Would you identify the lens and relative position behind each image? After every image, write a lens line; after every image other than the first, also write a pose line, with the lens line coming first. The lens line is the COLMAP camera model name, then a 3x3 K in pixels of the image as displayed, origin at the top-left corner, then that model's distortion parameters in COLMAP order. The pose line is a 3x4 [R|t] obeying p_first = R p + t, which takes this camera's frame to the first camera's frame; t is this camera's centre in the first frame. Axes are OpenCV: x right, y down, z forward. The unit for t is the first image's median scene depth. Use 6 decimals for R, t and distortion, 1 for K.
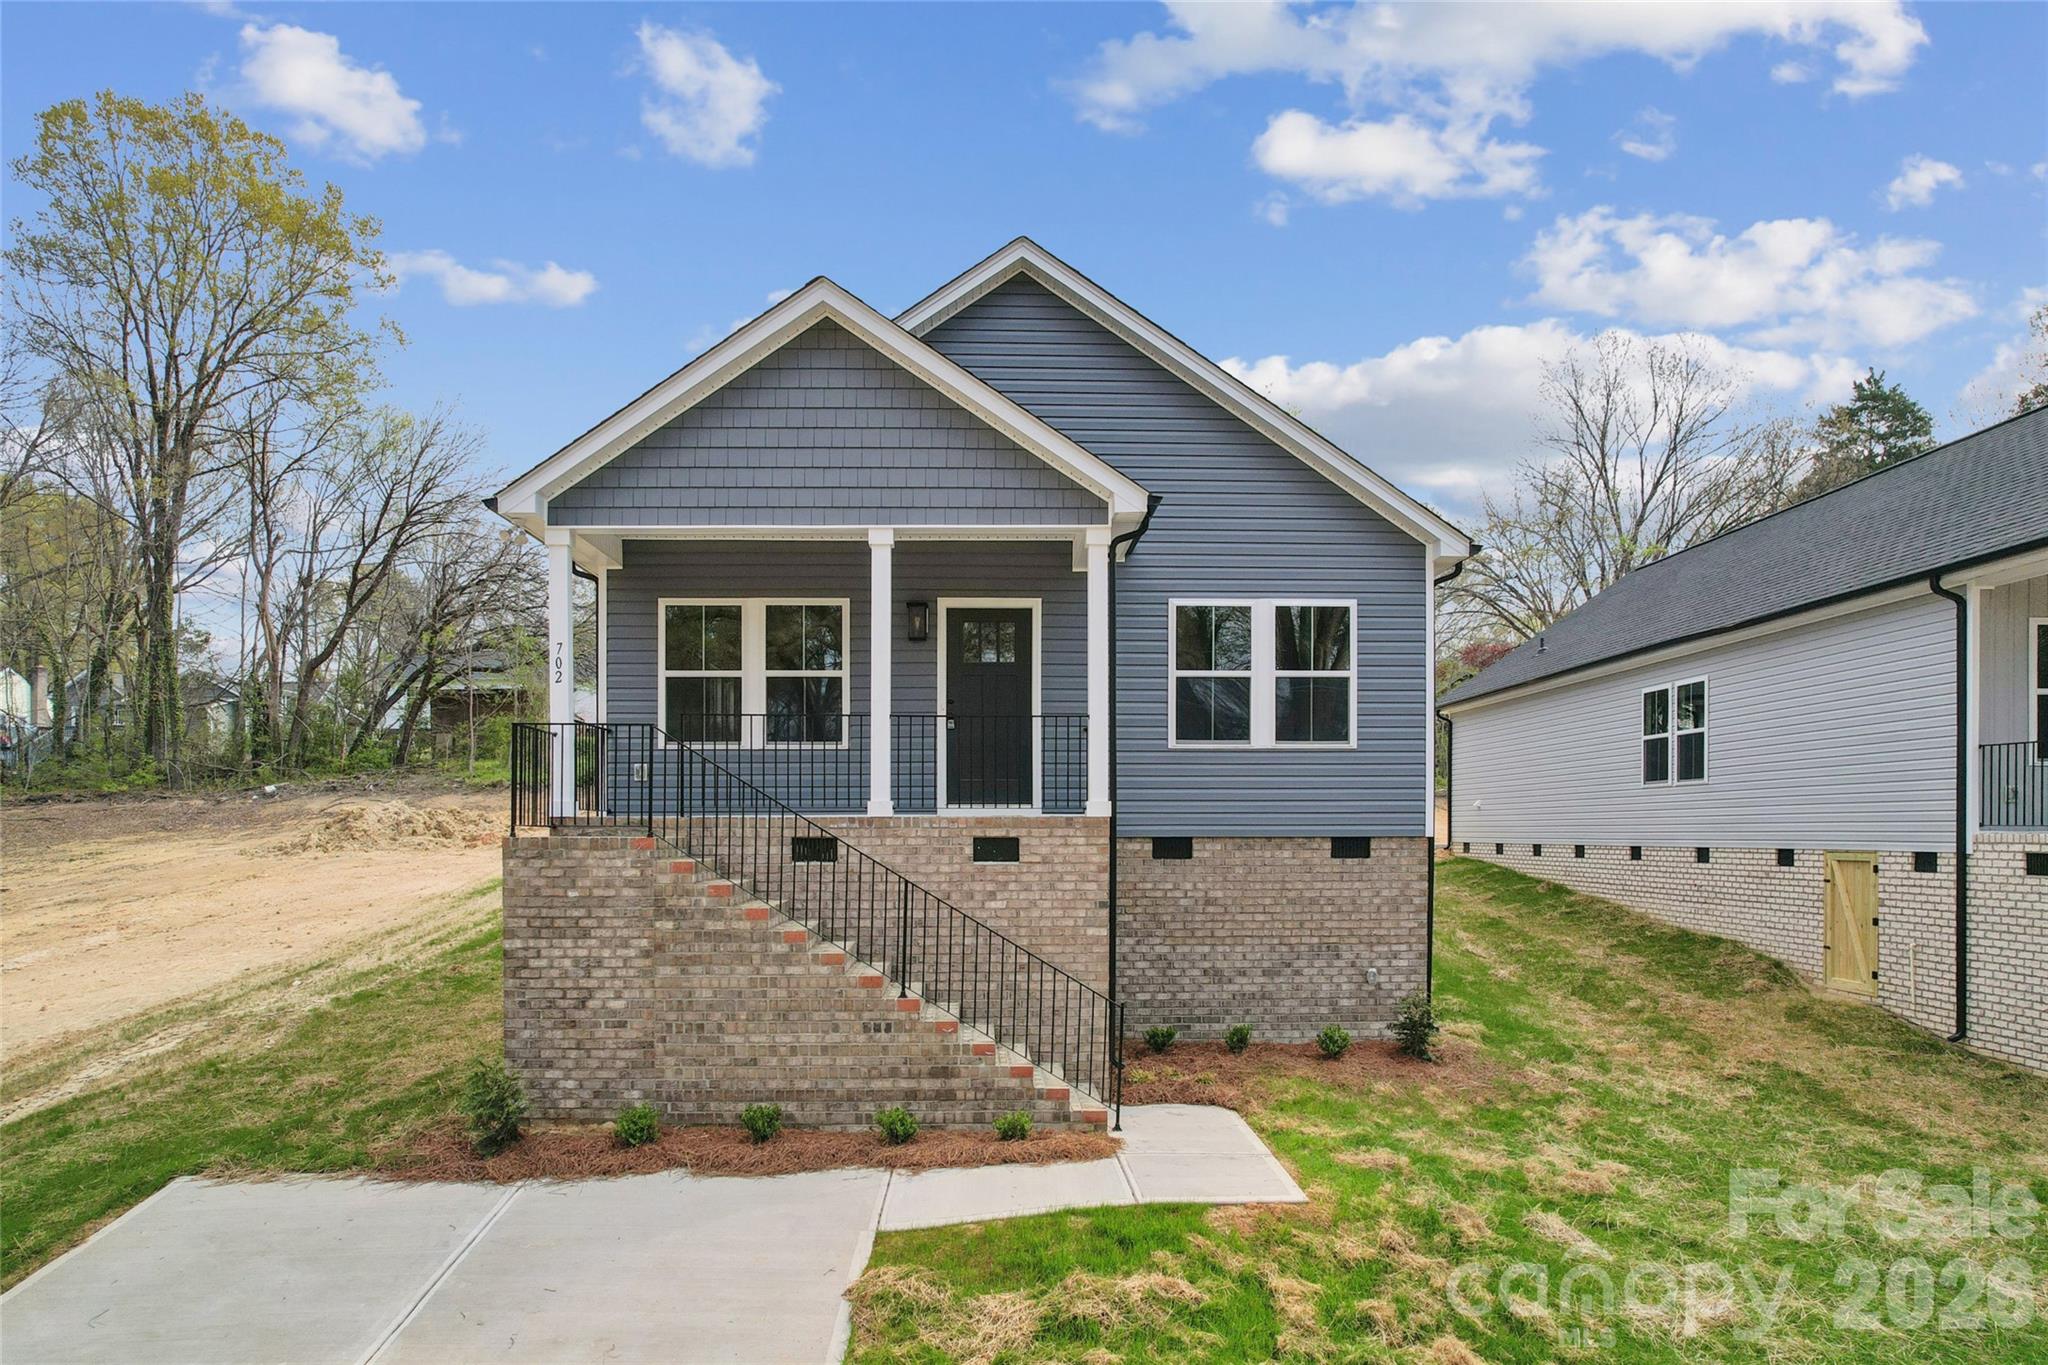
lens RADIAL K [[1347.5, 0, 974.5], [0, 1347.5, 793.9], [0, 0, 1]] dist [-0.056807, -0.000138]
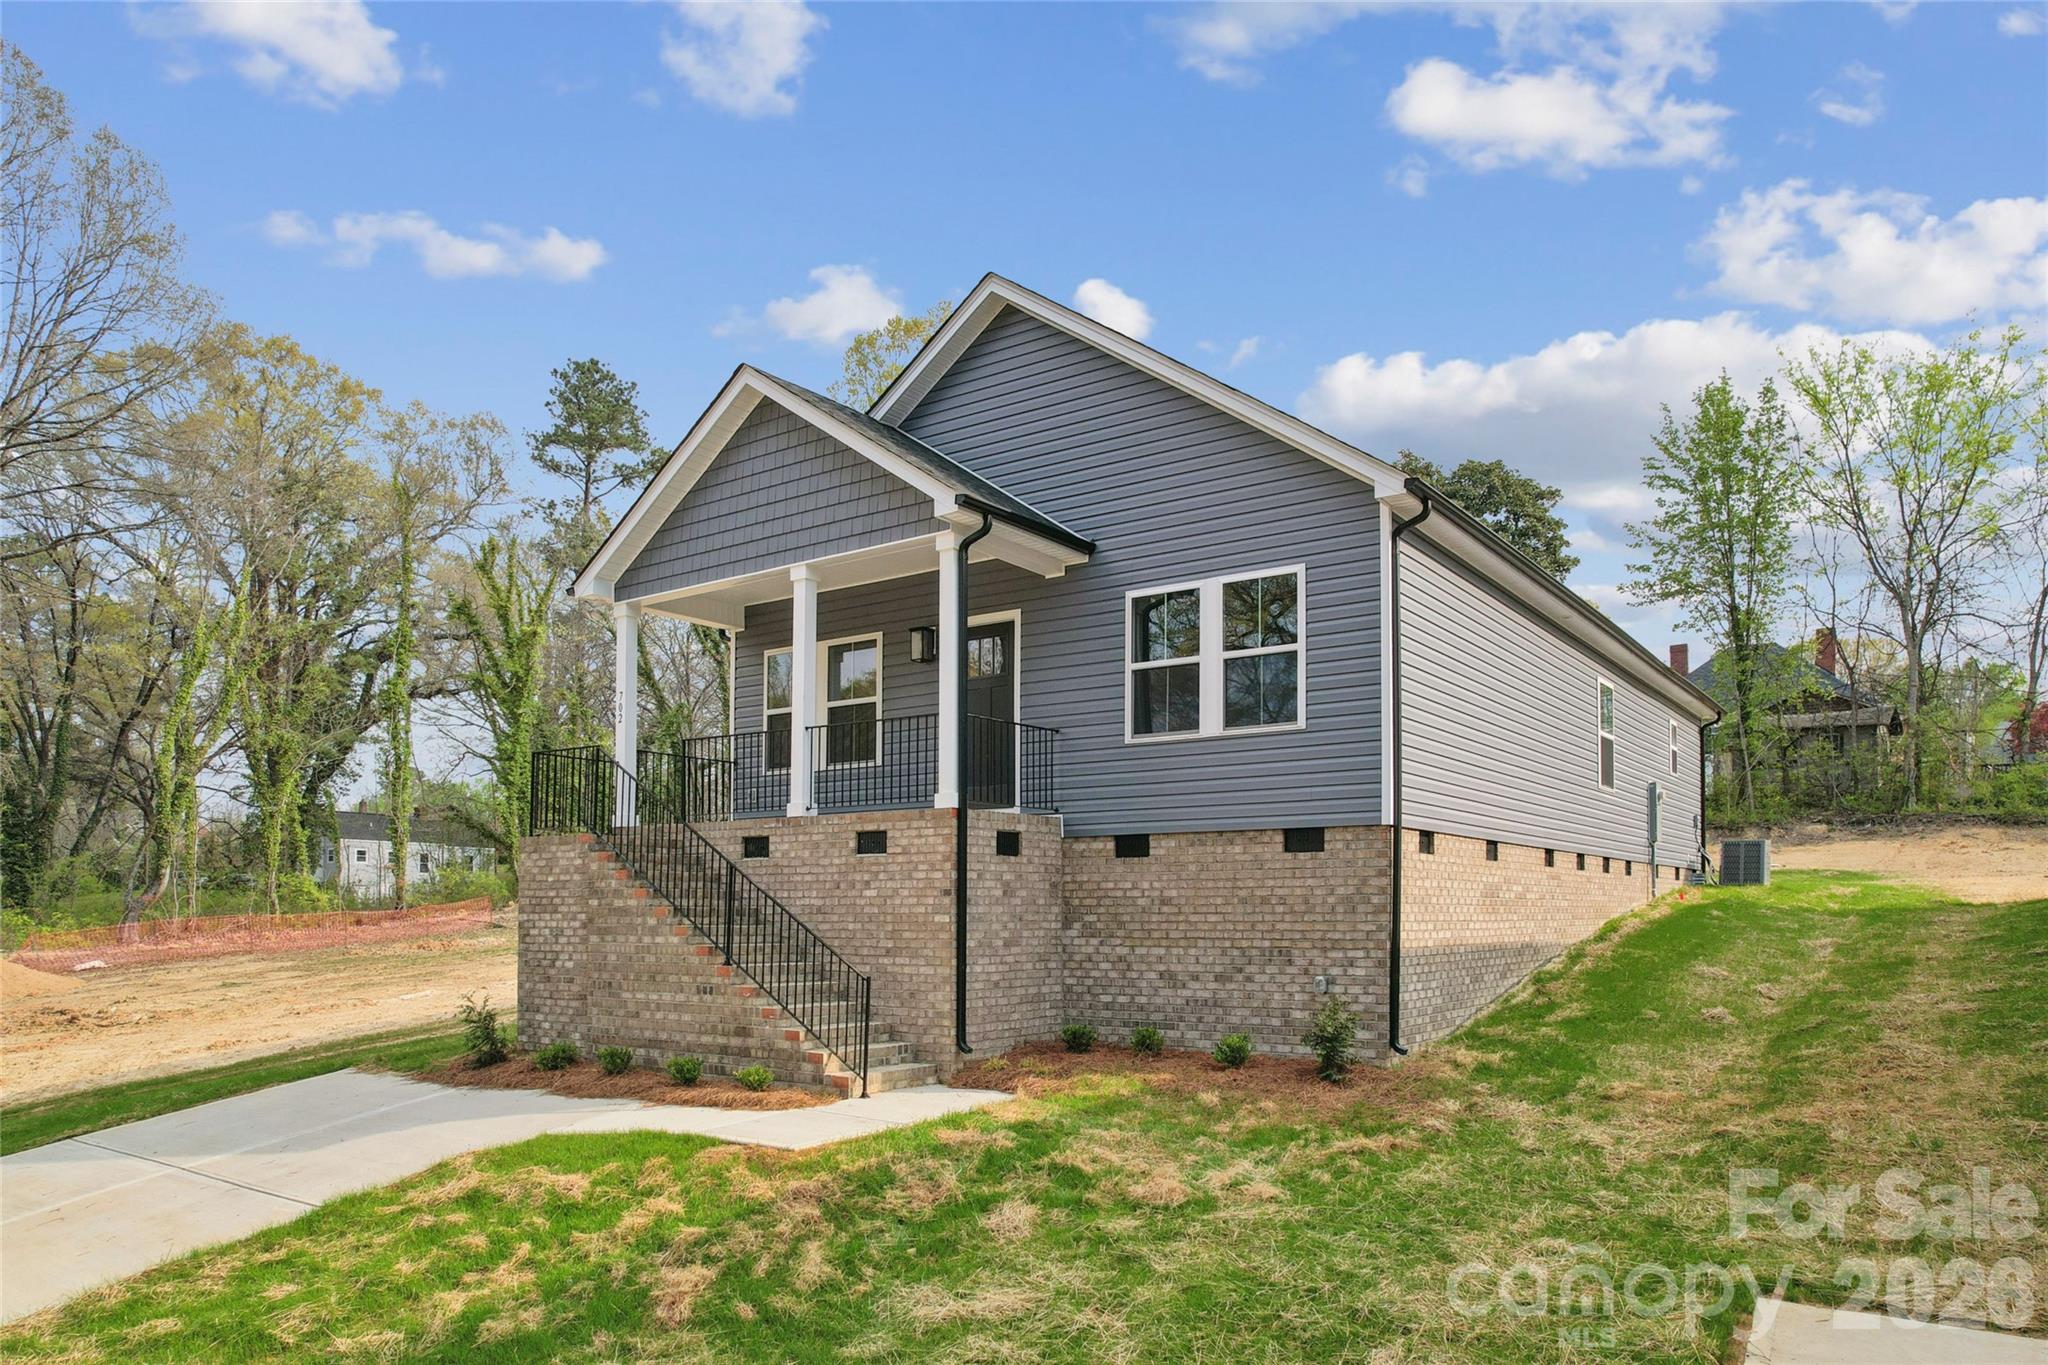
lens RADIAL K [[1356.3, 0, 1030.6], [0, 1356.3, 813.1], [0, 0, 1]] dist [-0.063254, -0.000238]
pose [[0.808578, -0.041608, -0.586915, 0.760597], [0.013755, 0.998561, -0.051841, 0.075913], [0.588228, 0.033844, 0.807987, 0.191338]]
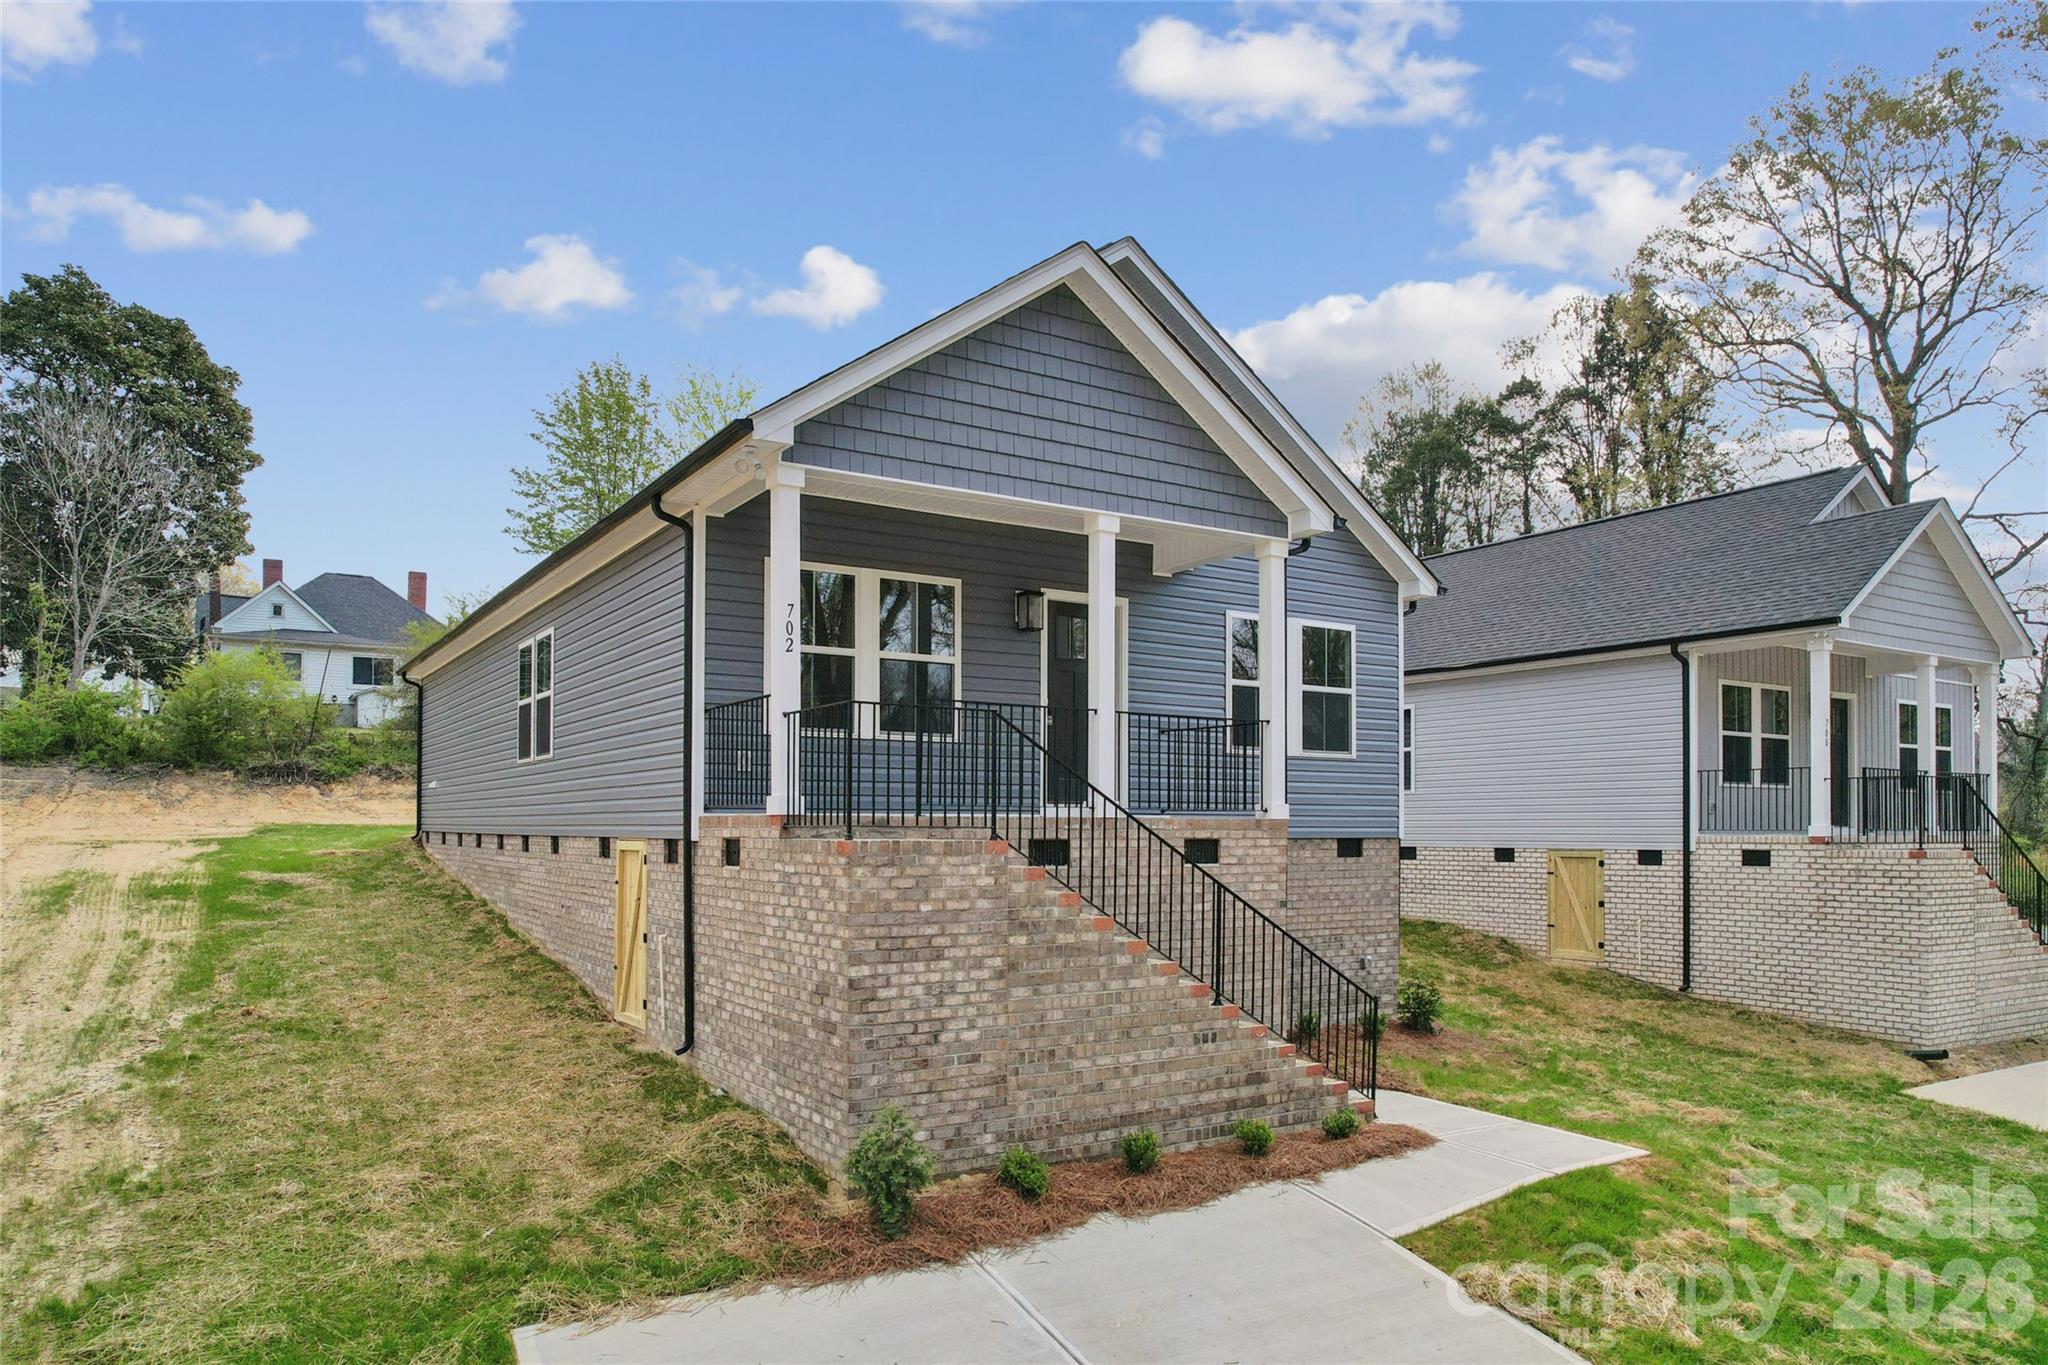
lens RADIAL K [[1349.2, 0, 1004.7], [0, 1349.2, 760.2], [0, 0, 1]] dist [-0.054047, -0.000795]
pose [[0.854951, 0.029906, 0.517846, -0.623760], [-0.017966, 0.999445, -0.028057, 0.004433], [-0.518398, 0.014684, 0.855013, 0.223939]]
